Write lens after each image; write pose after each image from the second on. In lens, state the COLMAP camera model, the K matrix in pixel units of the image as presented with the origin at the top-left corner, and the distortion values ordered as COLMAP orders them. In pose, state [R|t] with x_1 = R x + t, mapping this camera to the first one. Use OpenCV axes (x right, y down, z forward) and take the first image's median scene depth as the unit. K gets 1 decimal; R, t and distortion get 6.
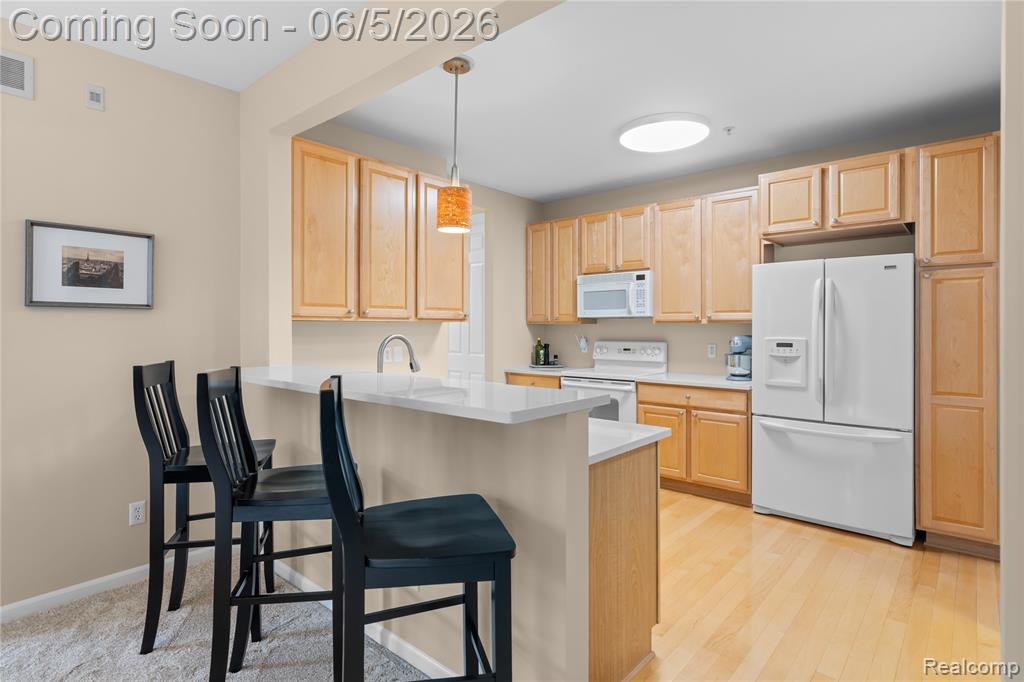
lens RADIAL K [[528.4, 0, 509.7], [0, 528.4, 328.5], [0, 0, 1]] dist [0.002457, 0.000765]
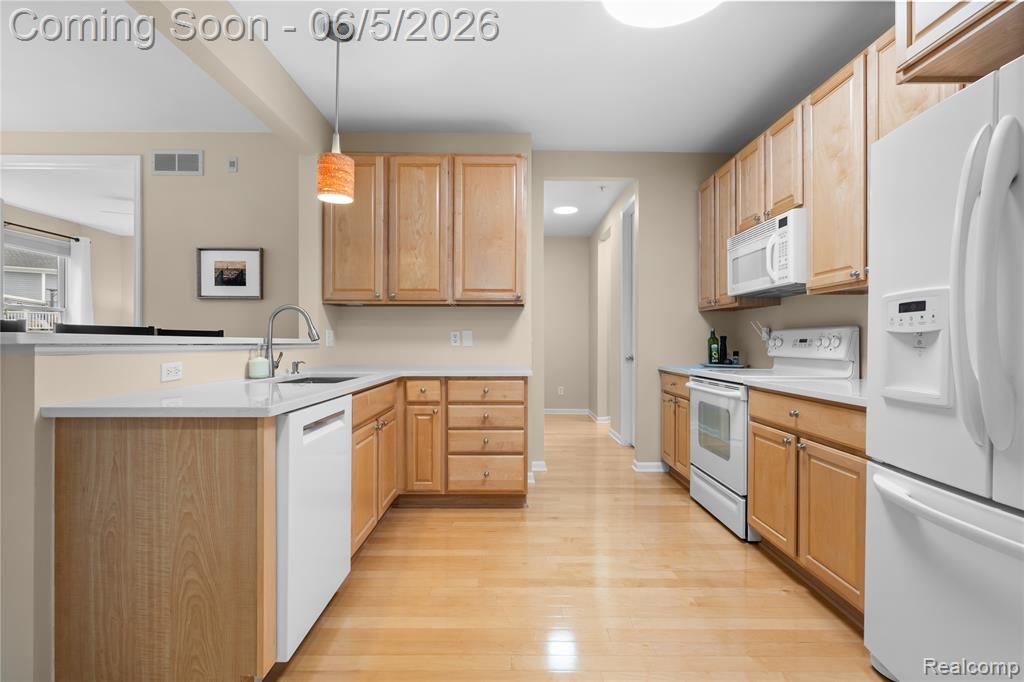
lens RADIAL K [[478.3, 0, 510.2], [0, 478.3, 341.1], [0, 0, 1]] dist [-0.001828, 0.000255]
pose [[0.665416, 0.000928, -0.746472, 0.585641], [-0.004529, 0.999986, -0.002794, 0.061105], [0.746459, 0.005240, 0.665411, 0.486309]]
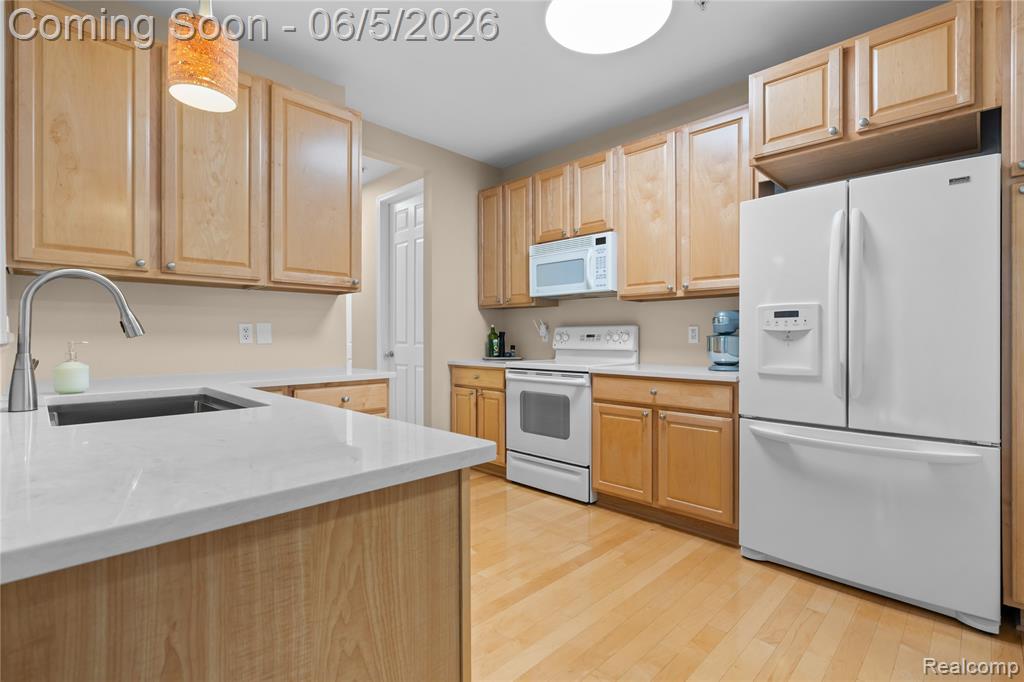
lens RADIAL K [[479.9, 0, 513.2], [0, 479.9, 337.9], [0, 0, 1]] dist [0.001047, 0.000216]
pose [[0.998417, -0.000309, -0.056237, 0.202508], [0.000221, 0.999999, -0.001565, 0.061591], [0.056238, 0.001550, 0.998416, 0.361650]]
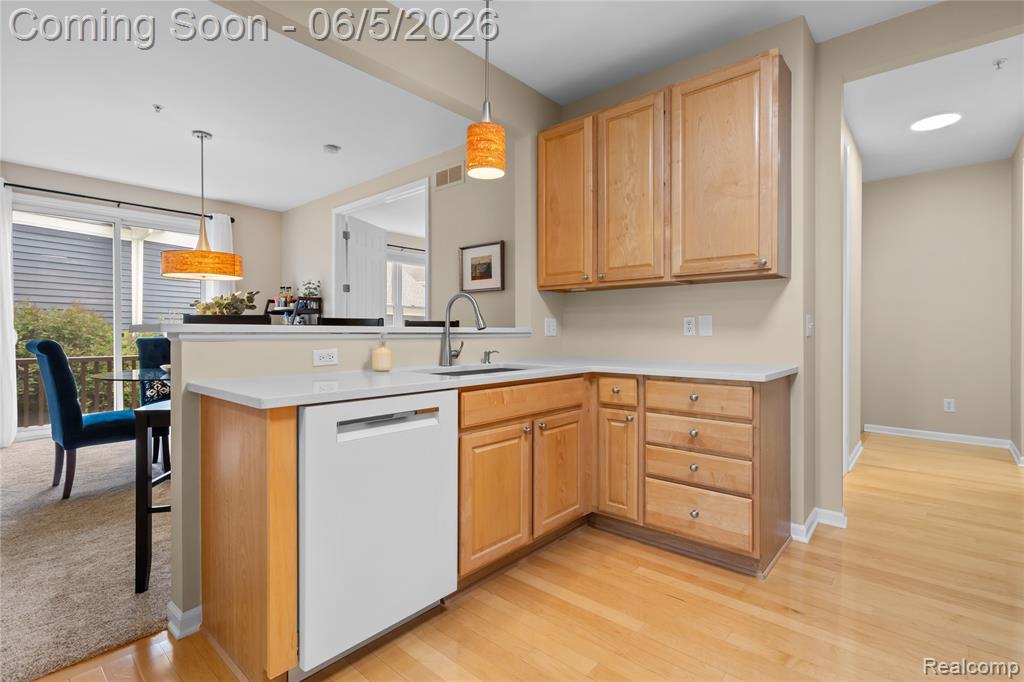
lens RADIAL K [[482.3, 0, 507.9], [0, 482.3, 333.8], [0, 0, 1]] dist [-0.000242, 0.000100]
pose [[0.000693, 0.005001, -0.999987, 0.539199], [-0.001824, 0.999986, 0.004999, 0.062437], [0.999998, 0.001821, 0.000702, 0.776700]]
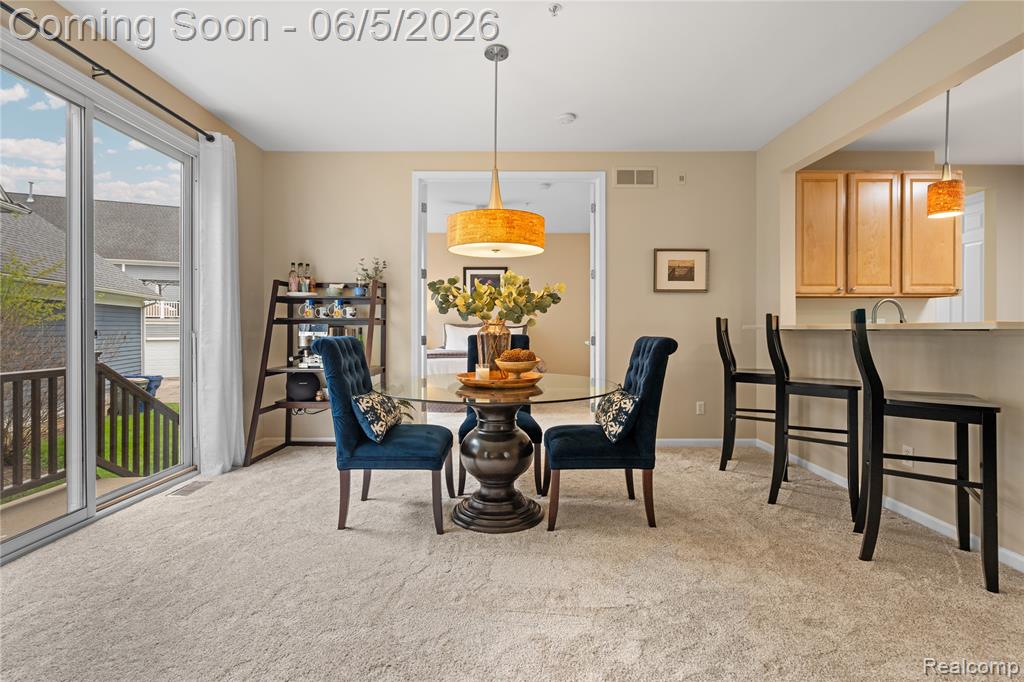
lens RADIAL K [[466.7, 0, 509.0], [0, 466.7, 328.2], [0, 0, 1]] dist [-0.001690, 0.000422]
pose [[0.660713, 0.000779, -0.750638, 0.030793], [-0.002875, 0.999995, -0.001493, 0.065643], [0.750633, 0.003145, 0.660712, -0.380568]]
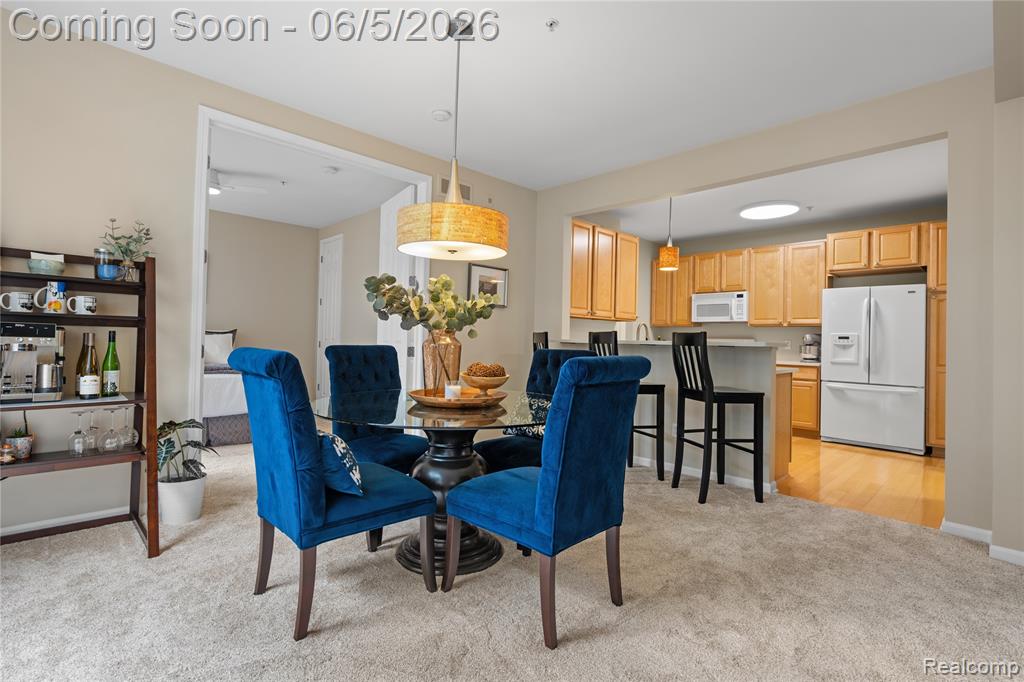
lens RADIAL K [[482.3, 0, 507.9], [0, 482.3, 333.8], [0, 0, 1]] dist [-0.000242, 0.000100]
pose [[0.997062, 0.021825, -0.073430, -0.411044], [-0.023043, 0.999610, -0.015776, 0.065488], [0.073057, 0.017422, 0.997176, -0.572766]]
